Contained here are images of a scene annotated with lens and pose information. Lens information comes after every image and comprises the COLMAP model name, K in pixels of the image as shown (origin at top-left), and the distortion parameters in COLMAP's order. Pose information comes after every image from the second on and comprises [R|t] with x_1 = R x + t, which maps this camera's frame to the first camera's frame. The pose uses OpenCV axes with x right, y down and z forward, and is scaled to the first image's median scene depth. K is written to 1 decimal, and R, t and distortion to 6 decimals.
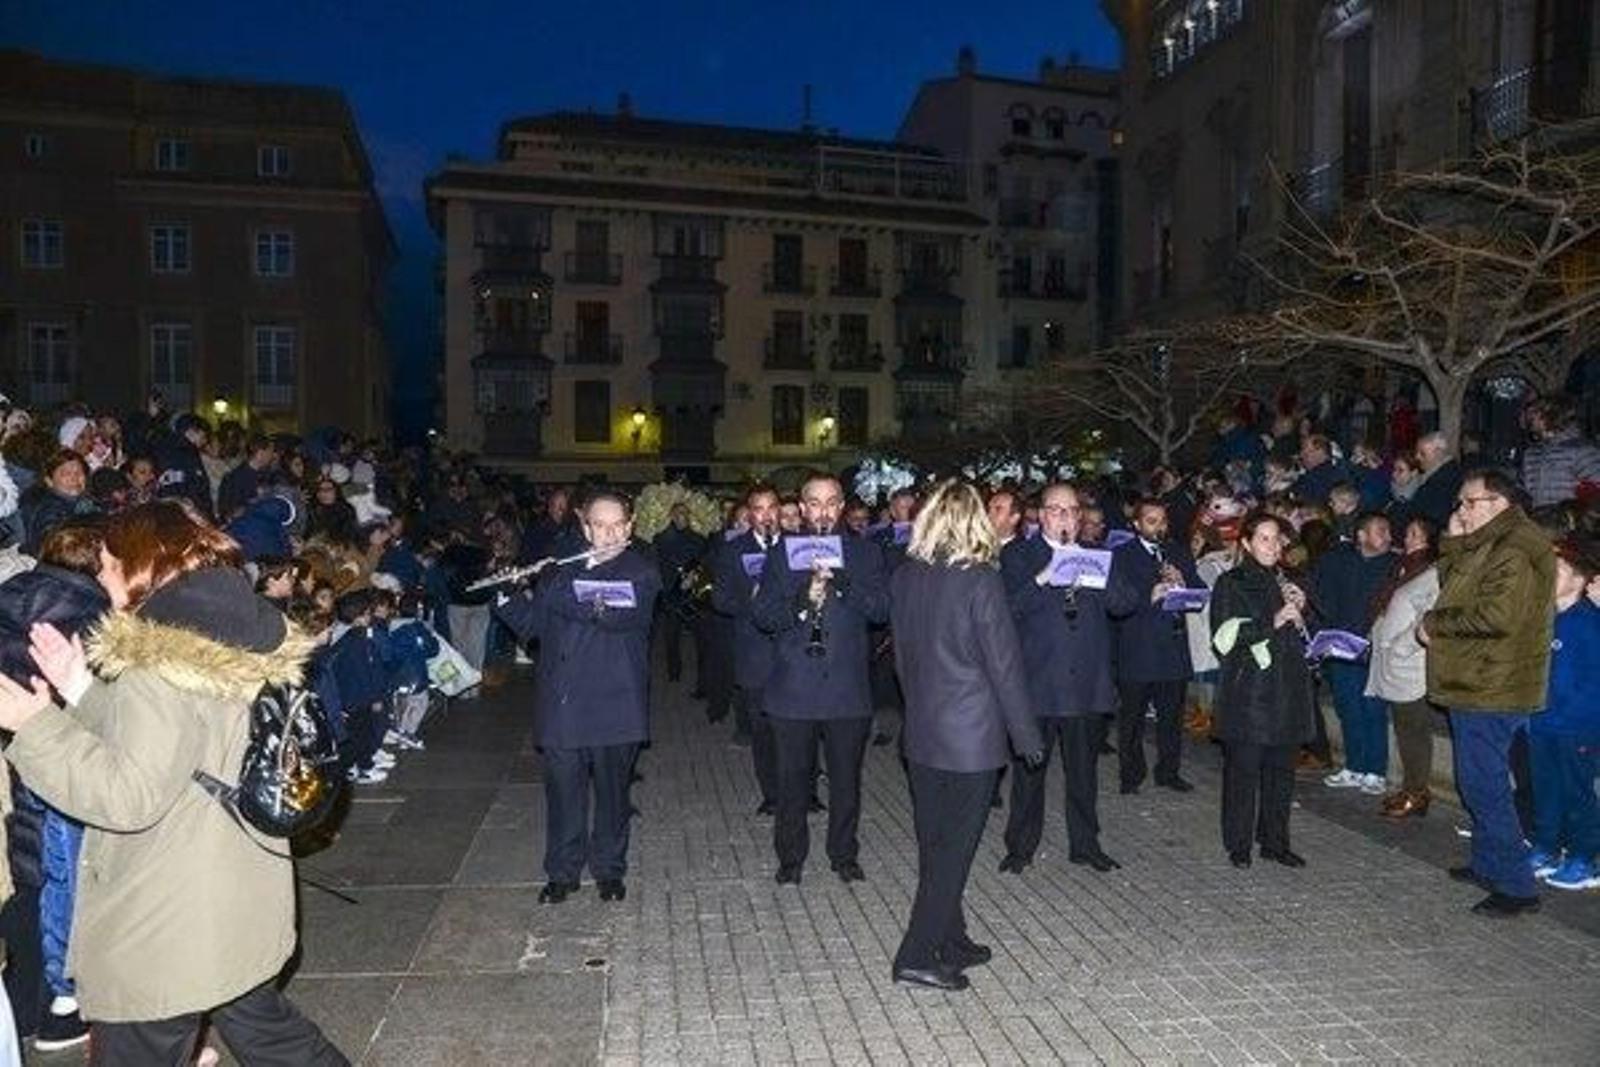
lens RADIAL K [[1336.6, 0, 809.1], [0, 1336.6, 528.7], [0, 0, 1]] dist [-0.070593, 0.076551]
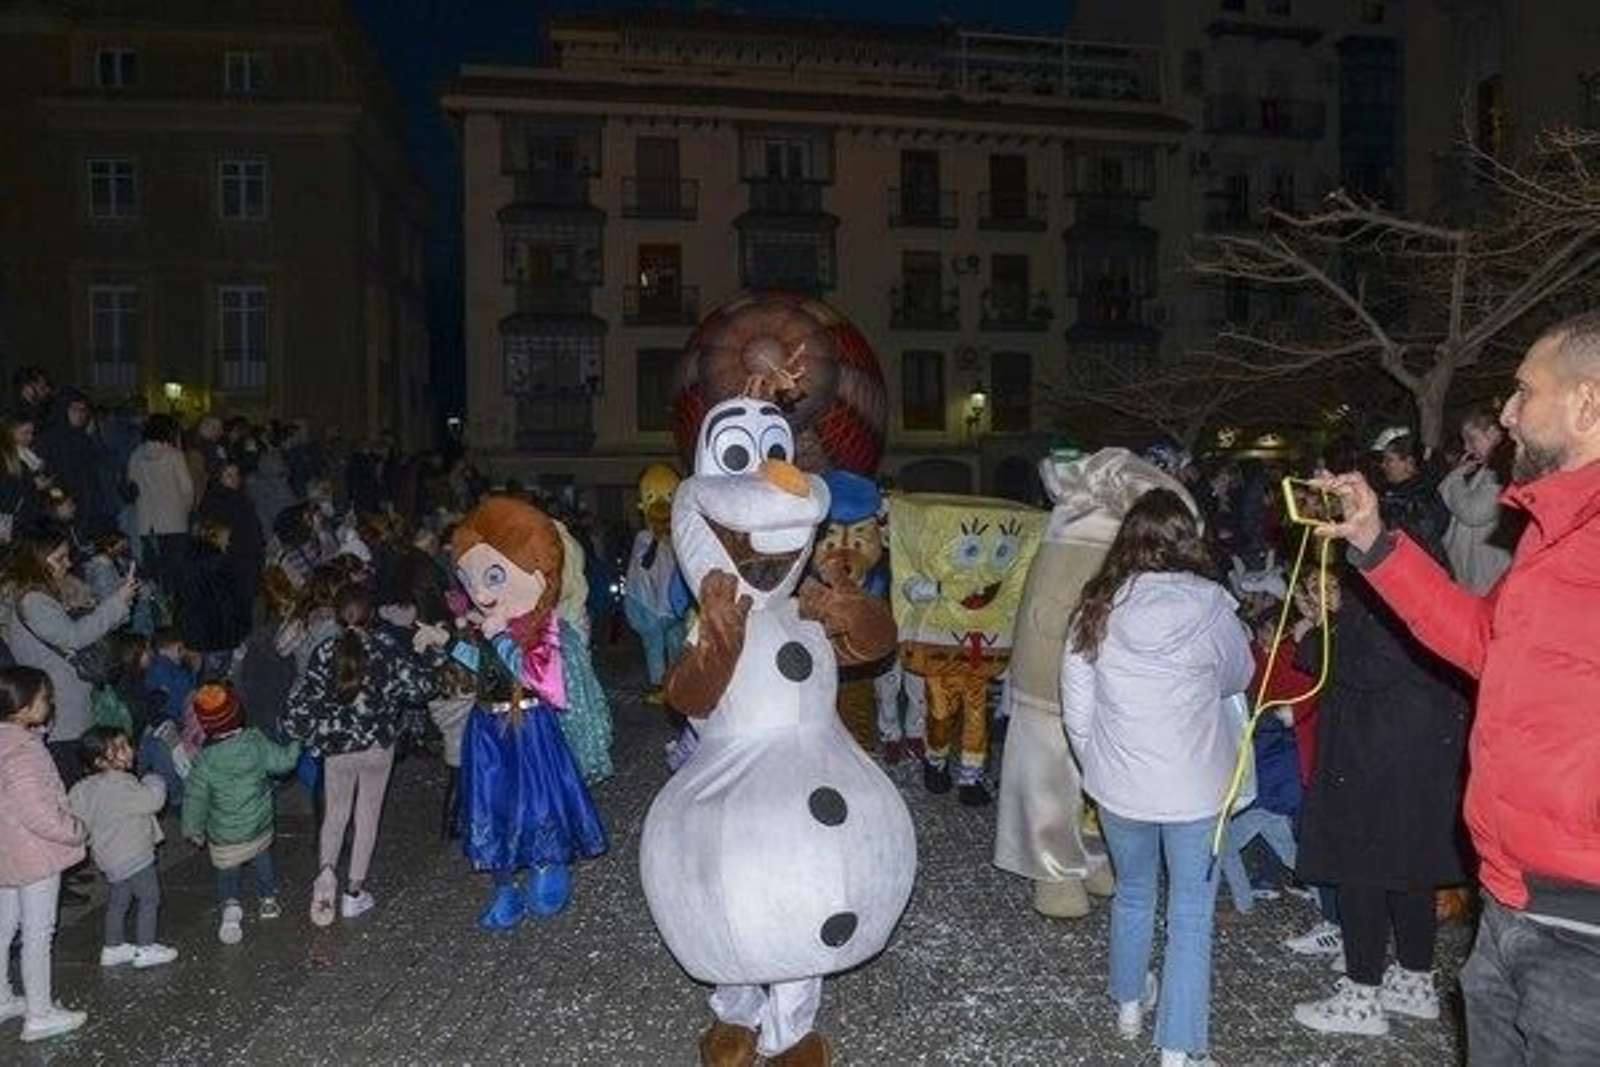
lens RADIAL K [[1336.6, 0, 799.6], [0, 1336.6, 532.3], [0, 0, 1]] dist [-0.070593, 0.076551]
pose [[0.992406, -0.011914, -0.122430, 0.005907], [0.011114, 0.999912, -0.007214, -0.000981], [0.122505, 0.005798, 0.992451, 0.261806]]
